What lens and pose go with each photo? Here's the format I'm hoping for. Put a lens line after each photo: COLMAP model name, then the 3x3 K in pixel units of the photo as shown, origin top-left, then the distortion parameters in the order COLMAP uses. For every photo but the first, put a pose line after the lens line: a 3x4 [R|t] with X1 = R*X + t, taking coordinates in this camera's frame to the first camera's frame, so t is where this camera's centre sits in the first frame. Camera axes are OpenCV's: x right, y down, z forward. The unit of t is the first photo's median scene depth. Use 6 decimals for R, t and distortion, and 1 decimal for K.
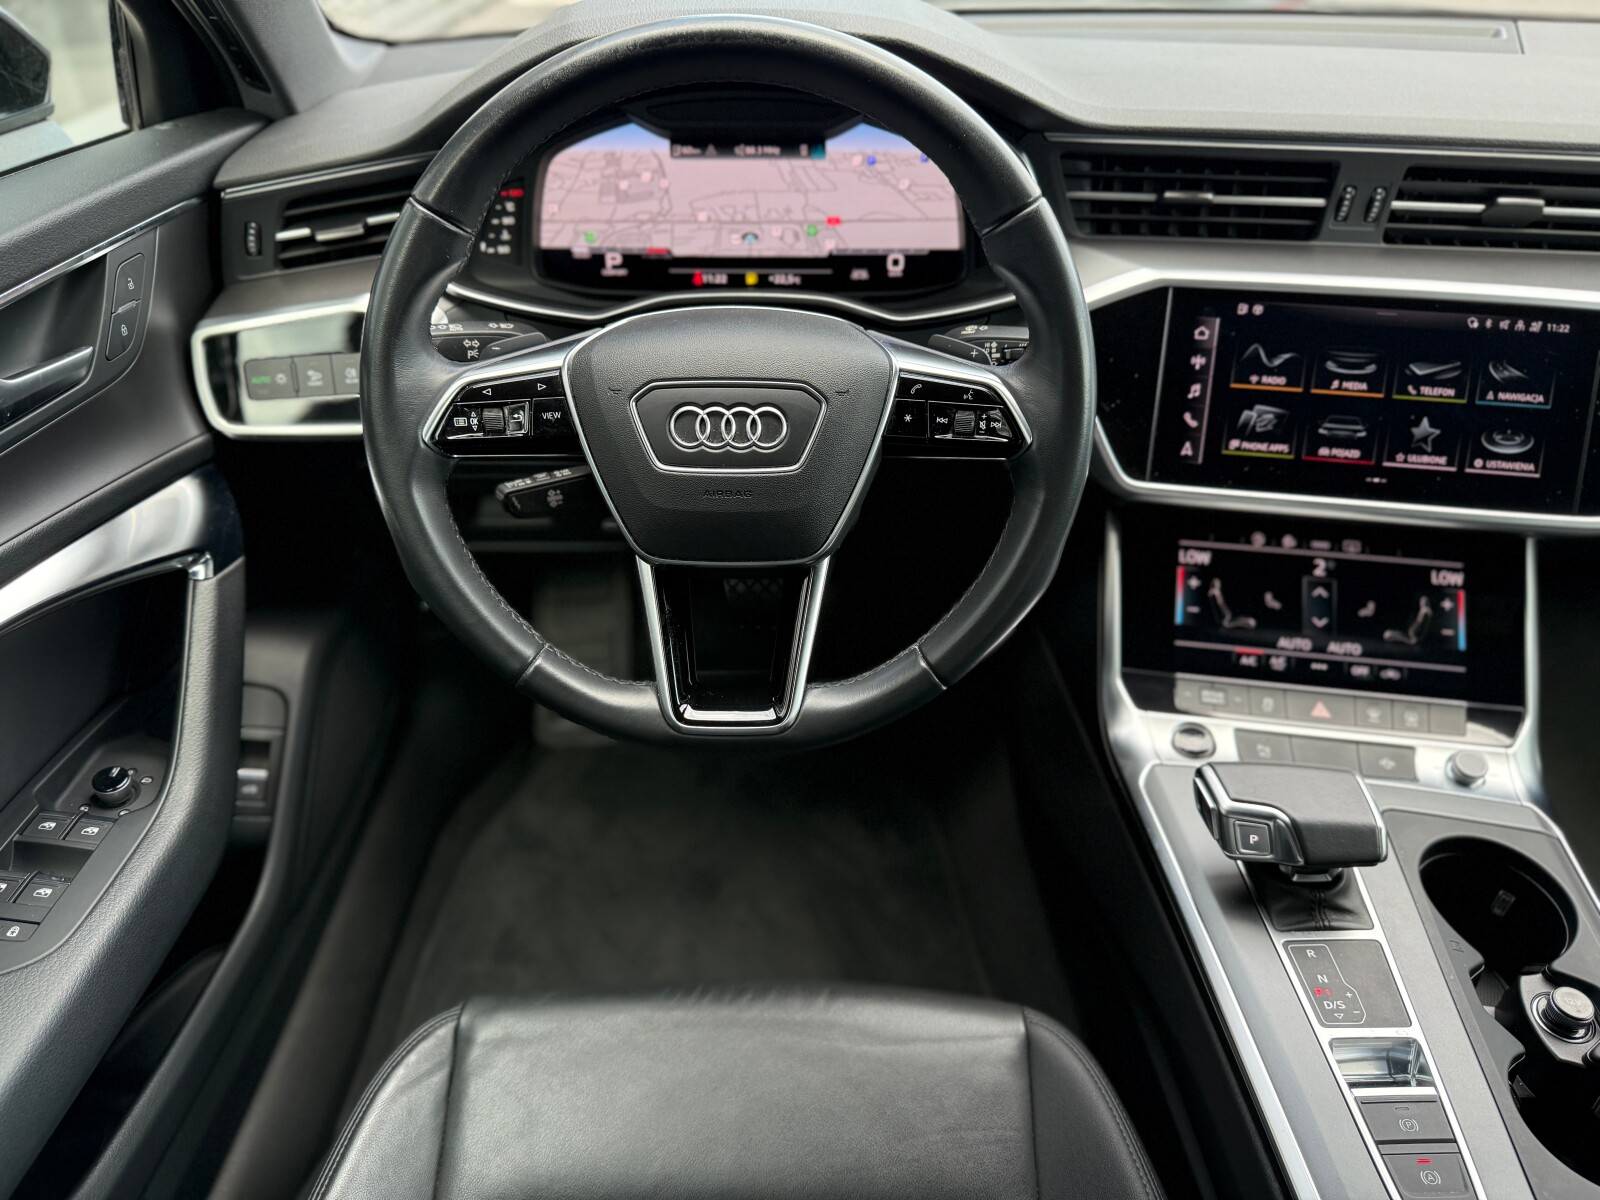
lens RADIAL K [[1132.7, 0, 800.8], [0, 1132.7, 604.1], [0, 0, 1]] dist [0.037633, -0.076969]
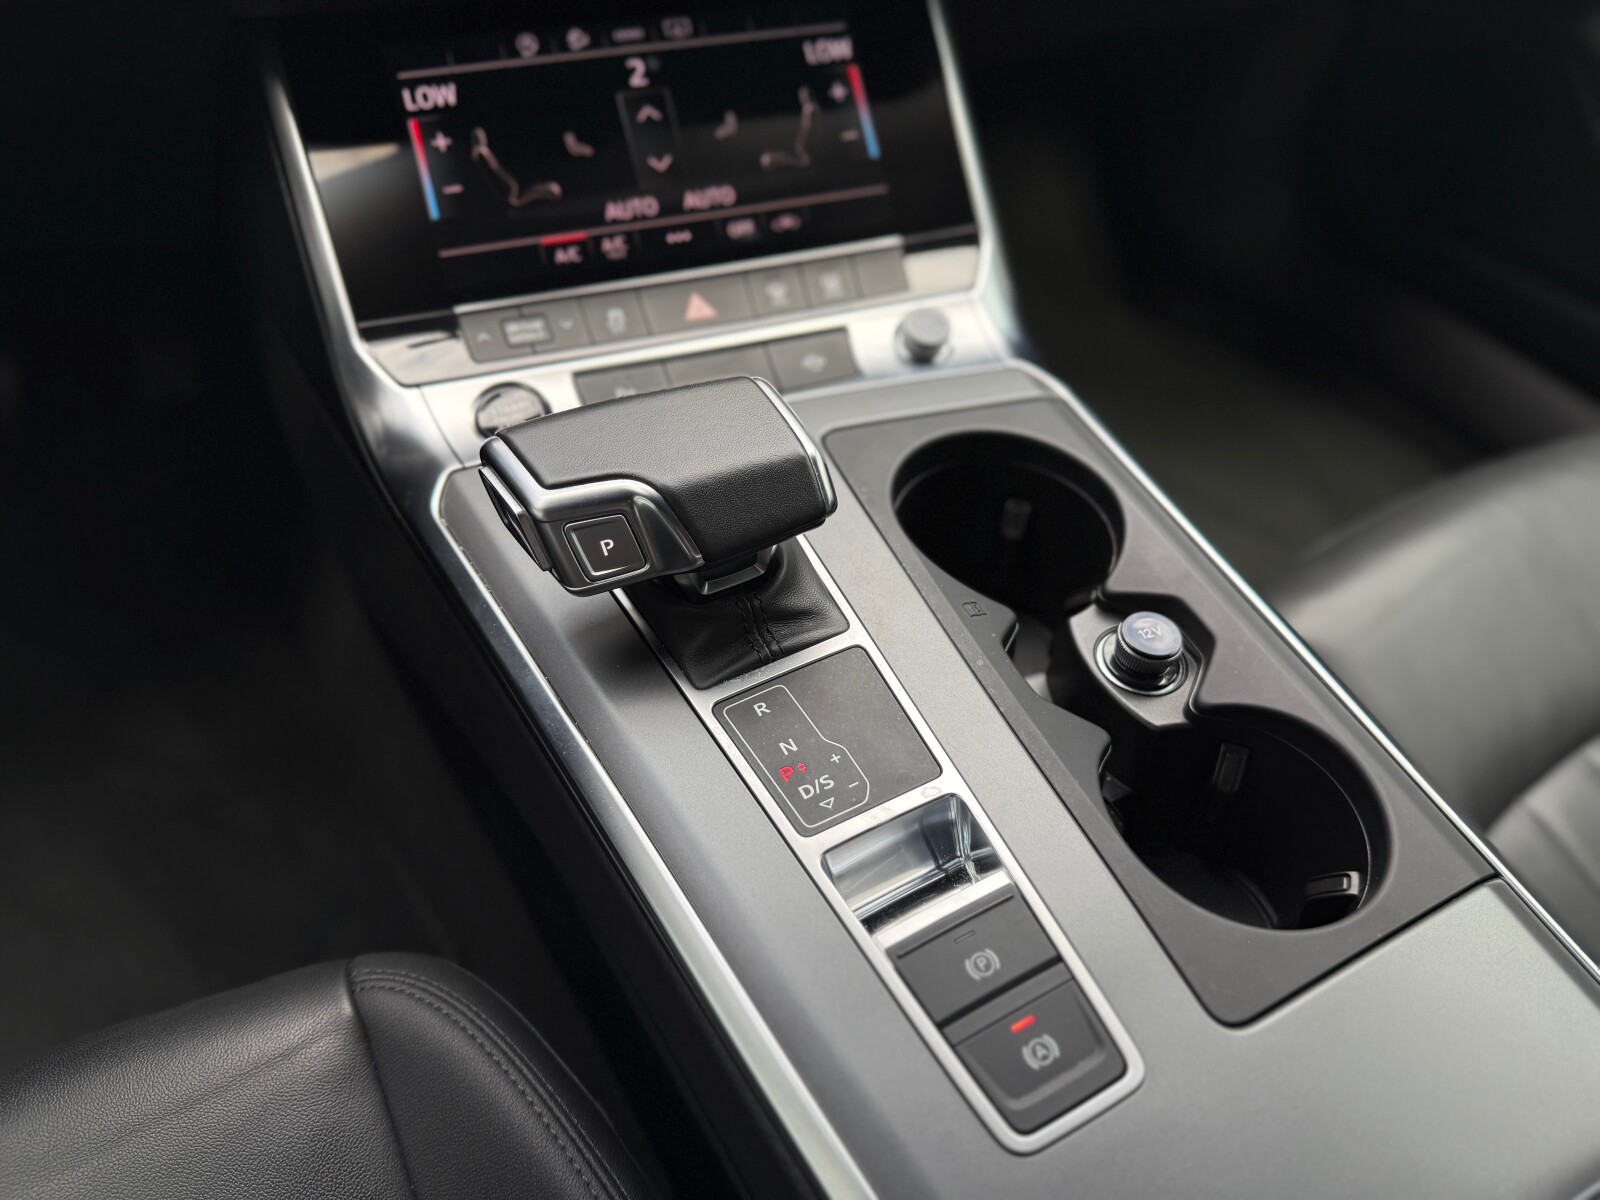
lens RADIAL K [[1132.7, 0, 800.4], [0, 1132.7, 608.5], [0, 0, 1]] dist [0.037633, -0.076969]
pose [[0.871648, -0.336995, 0.355900, 0.243467], [0.255608, 0.932111, 0.256580, 0.105632], [-0.418205, -0.132676, 0.898611, 0.427433]]
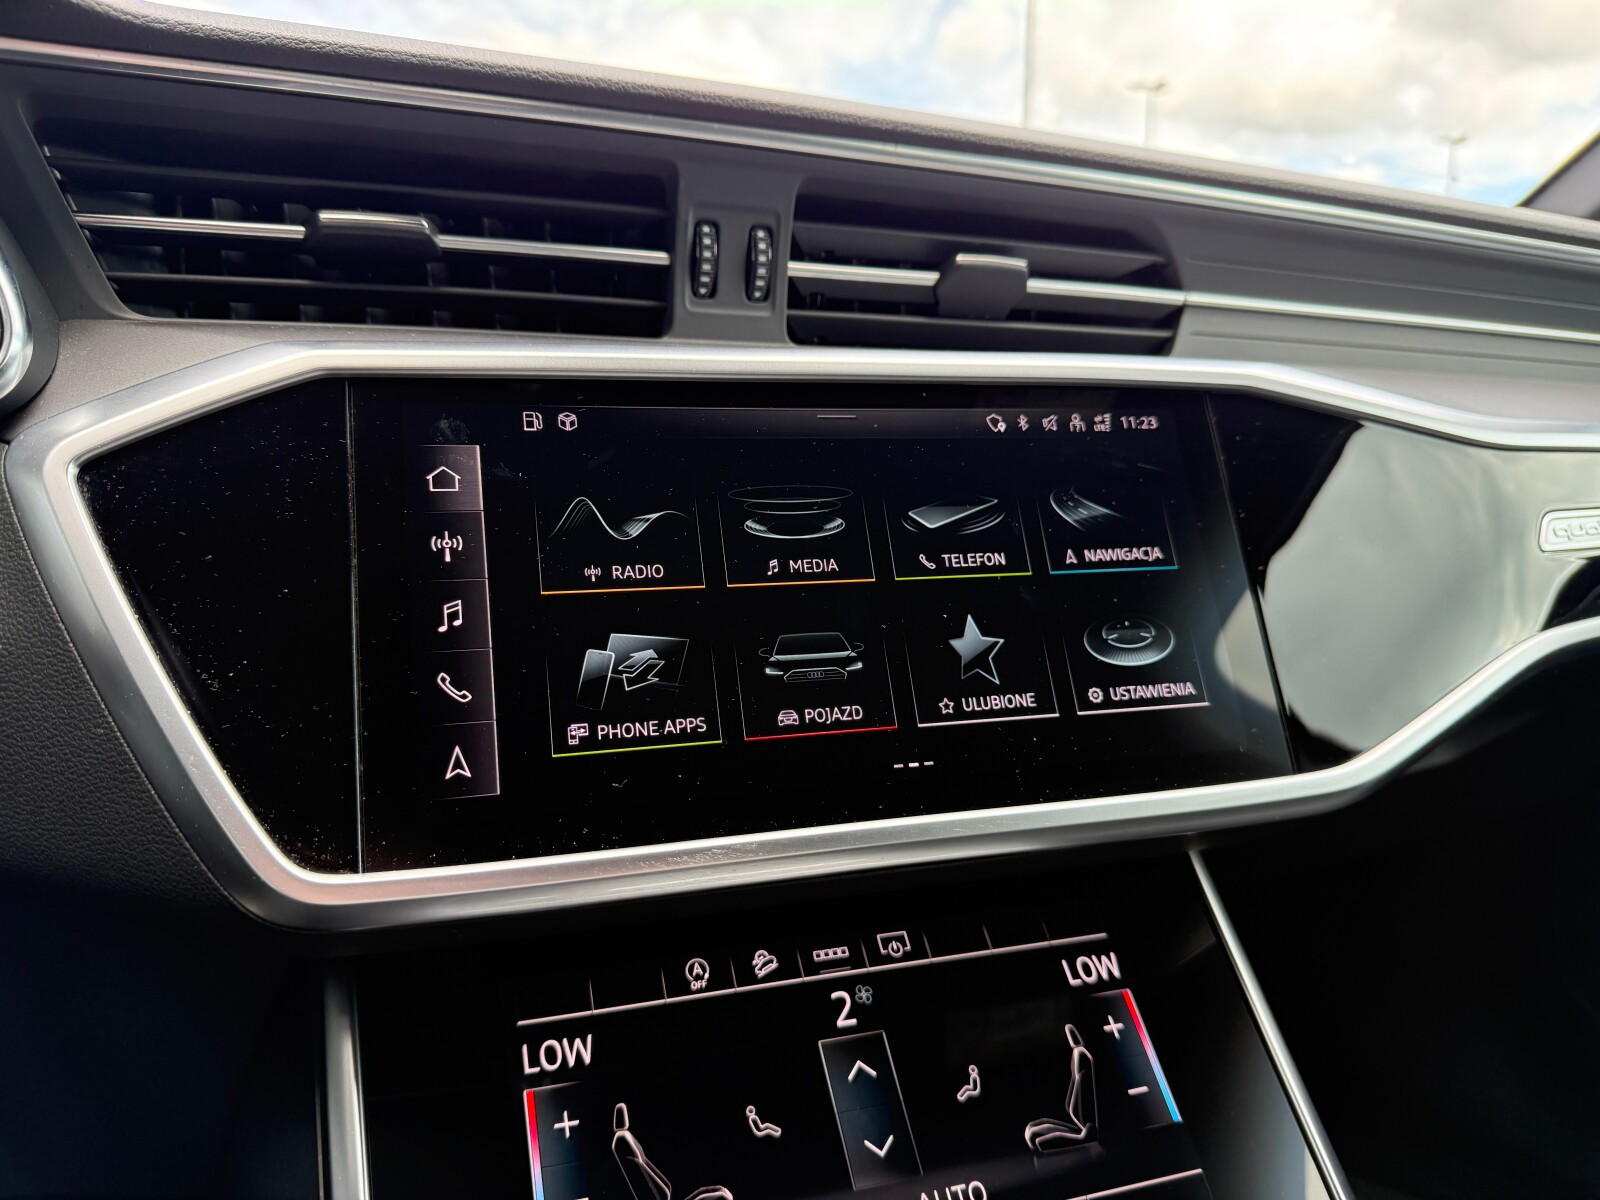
lens RADIAL K [[1132.7, 0, 790.6], [0, 1132.7, 603.6], [0, 0, 1]] dist [0.037633, -0.076969]
pose [[0.889781, -0.069850, 0.451011, 0.277014], [0.246712, 0.904999, -0.346568, -0.028535], [-0.383957, 0.419639, 0.822484, 0.640837]]
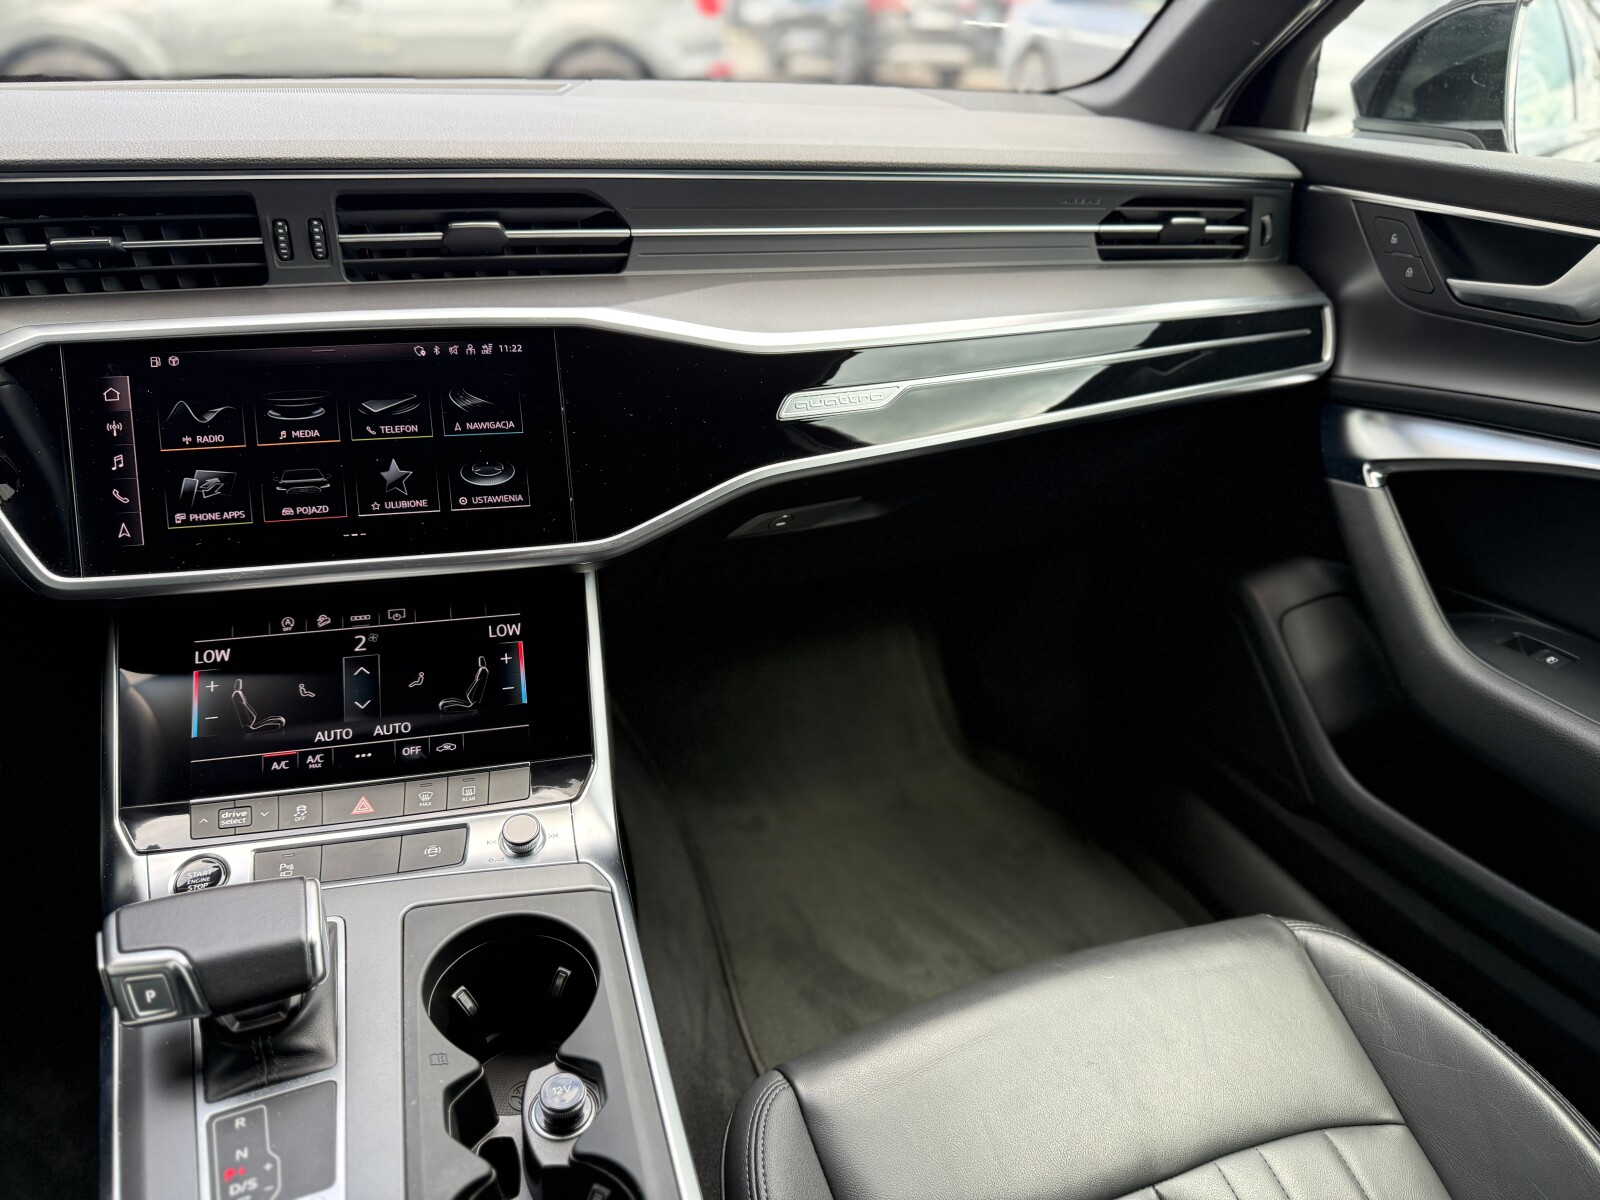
lens RADIAL K [[1132.7, 0, 805.9], [0, 1132.7, 594.2], [0, 0, 1]] dist [0.037633, -0.076969]
pose [[0.921408, -0.157249, 0.355360, 0.503719], [0.199236, 0.976295, -0.084579, 0.079449], [-0.333636, 0.148733, 0.930895, 0.069759]]
